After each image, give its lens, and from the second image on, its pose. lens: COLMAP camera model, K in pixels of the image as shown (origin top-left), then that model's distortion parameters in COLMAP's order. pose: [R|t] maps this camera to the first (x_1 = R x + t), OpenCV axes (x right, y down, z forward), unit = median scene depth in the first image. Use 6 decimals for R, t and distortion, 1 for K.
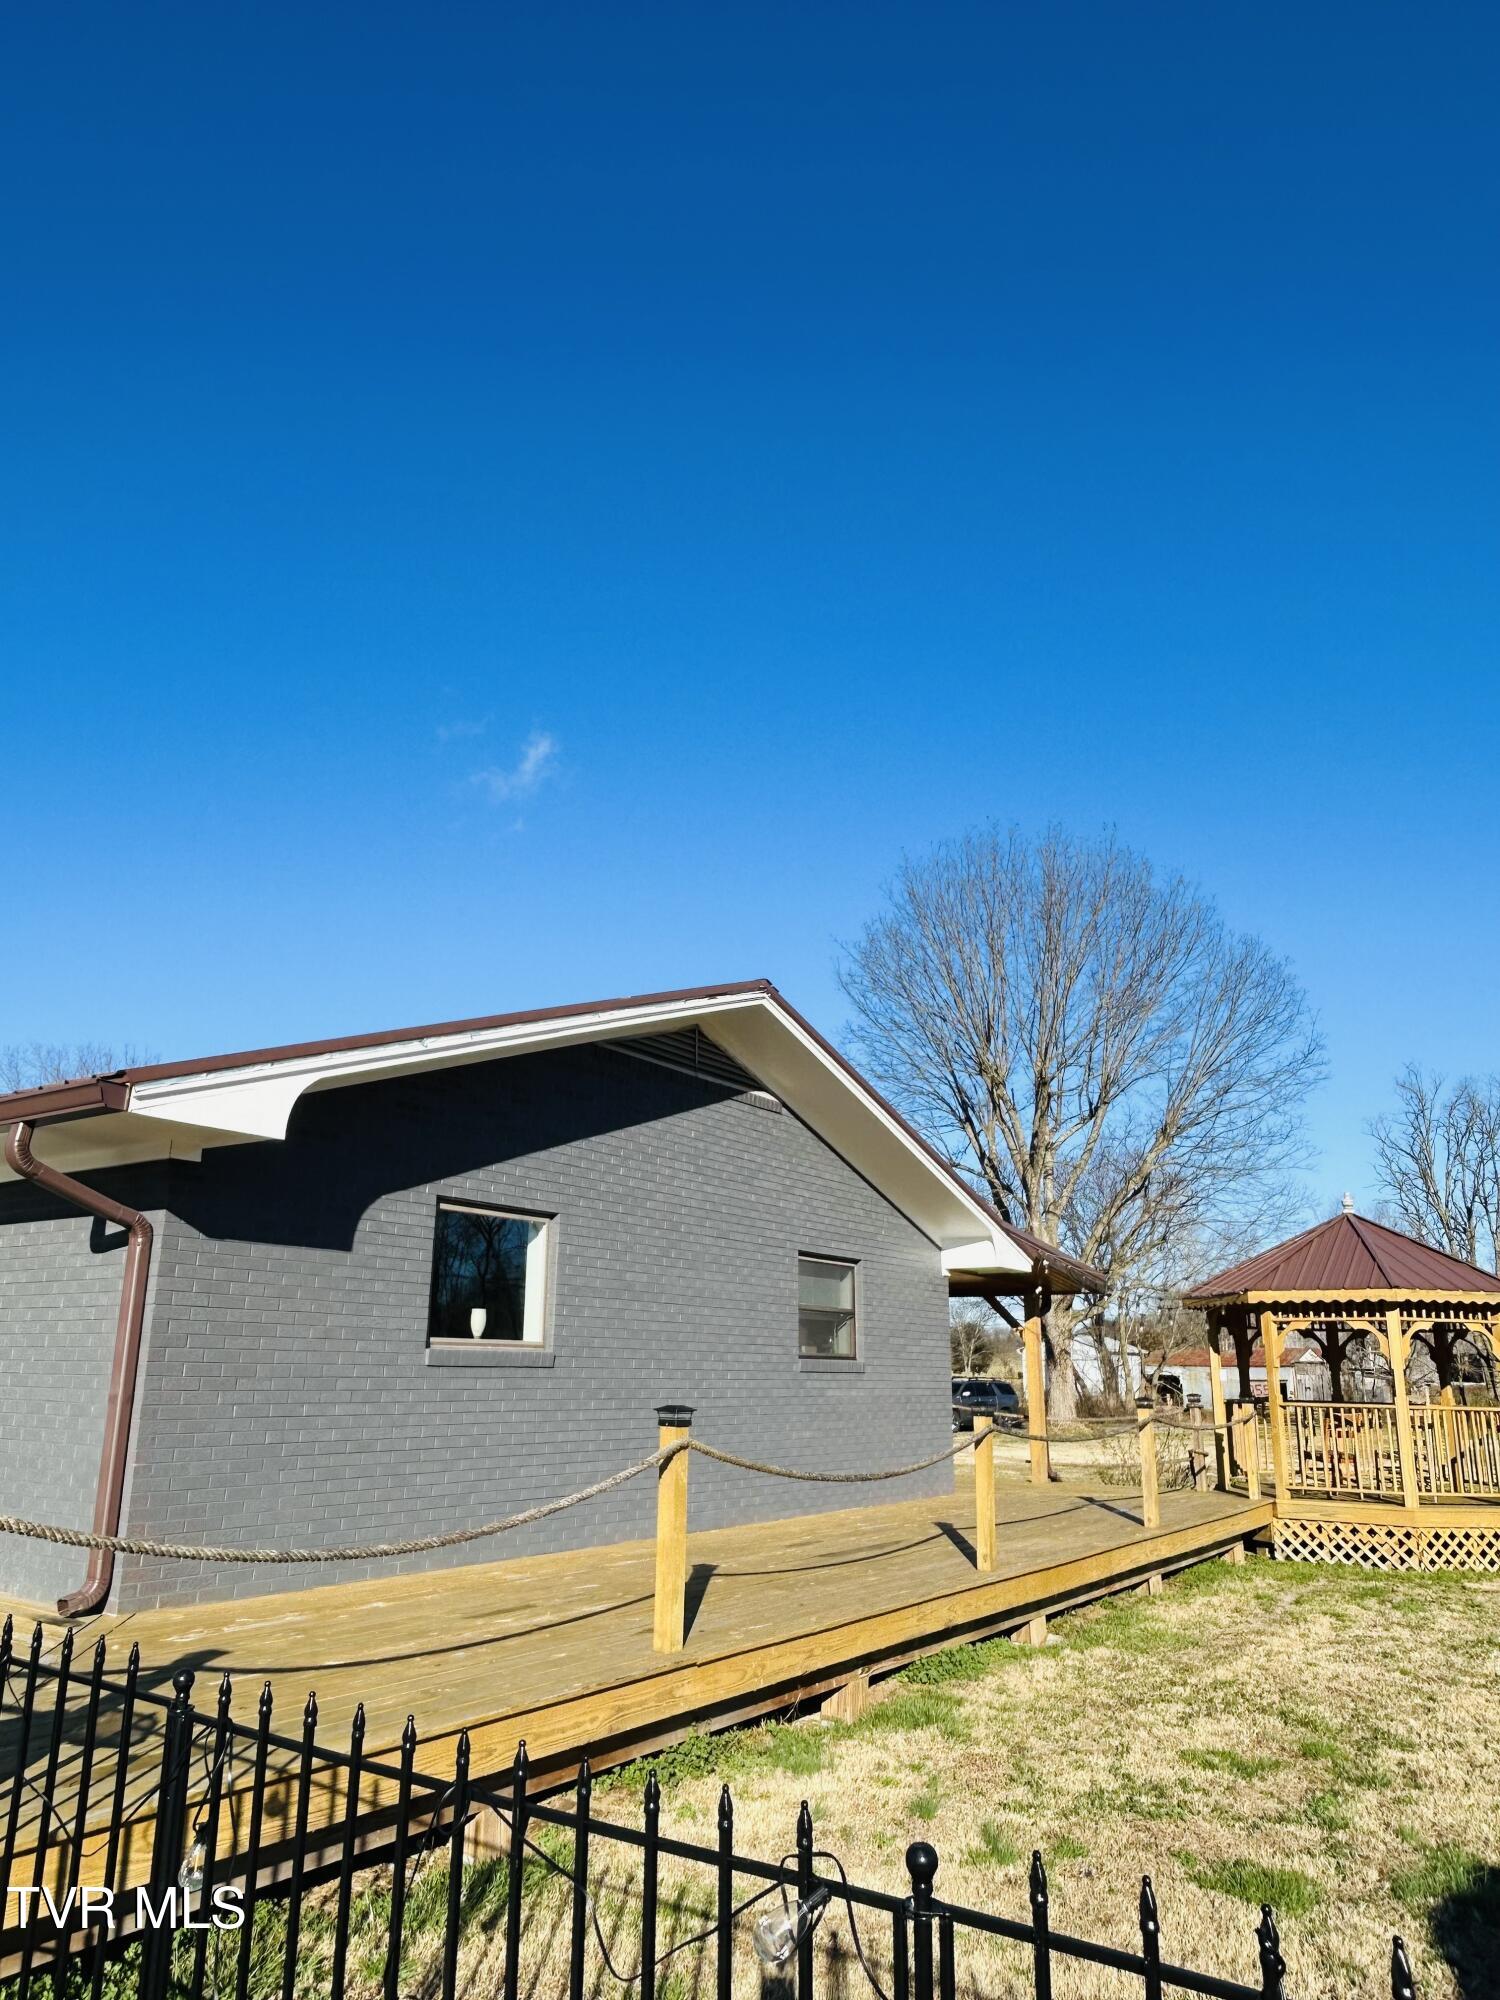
lens RADIAL K [[1348.5, 0, 750.0], [0, 1348.5, 1000.0], [0, 0, 1]] dist [0.057096, -0.083380]
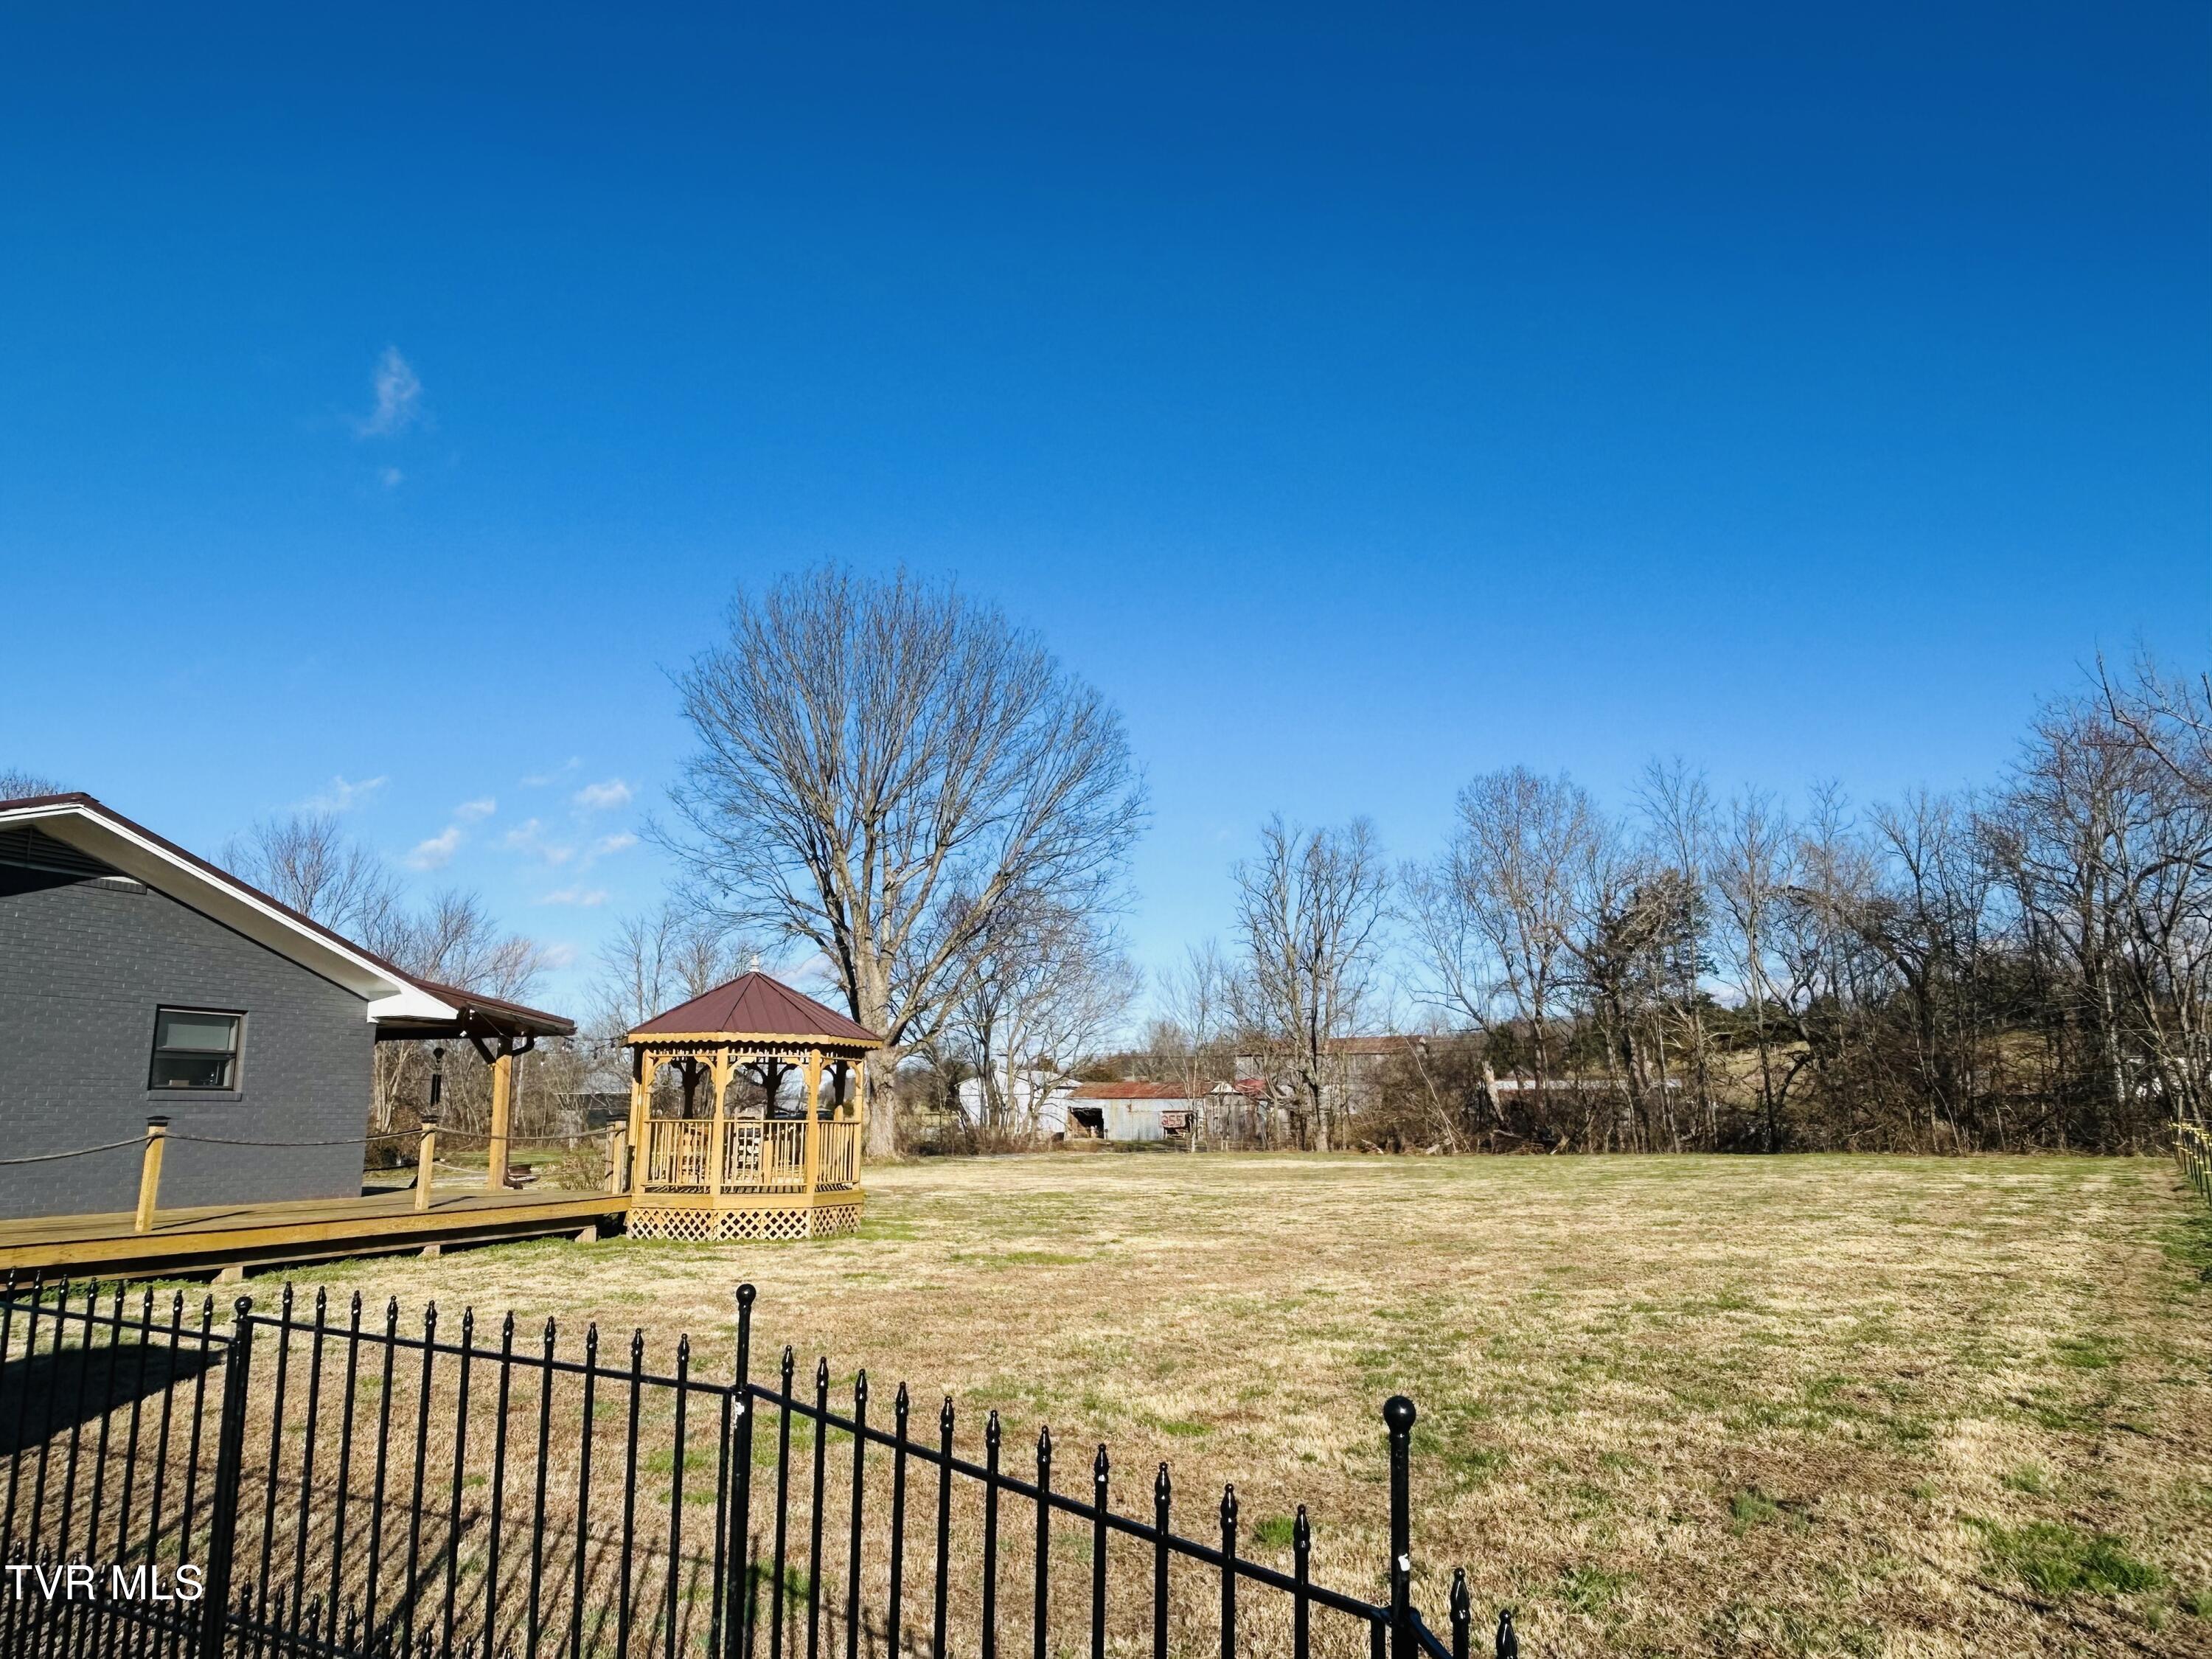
lens RADIAL K [[1491.4, 0, 1106.0], [0, 1491.4, 829.5], [0, 0, 1]] dist [0.057096, -0.083380]
pose [[0.971631, 0.032388, 0.234273, 0.499388], [-0.051411, 0.995816, 0.075553, -0.110731], [-0.230845, -0.085454, 0.969231, -0.470138]]
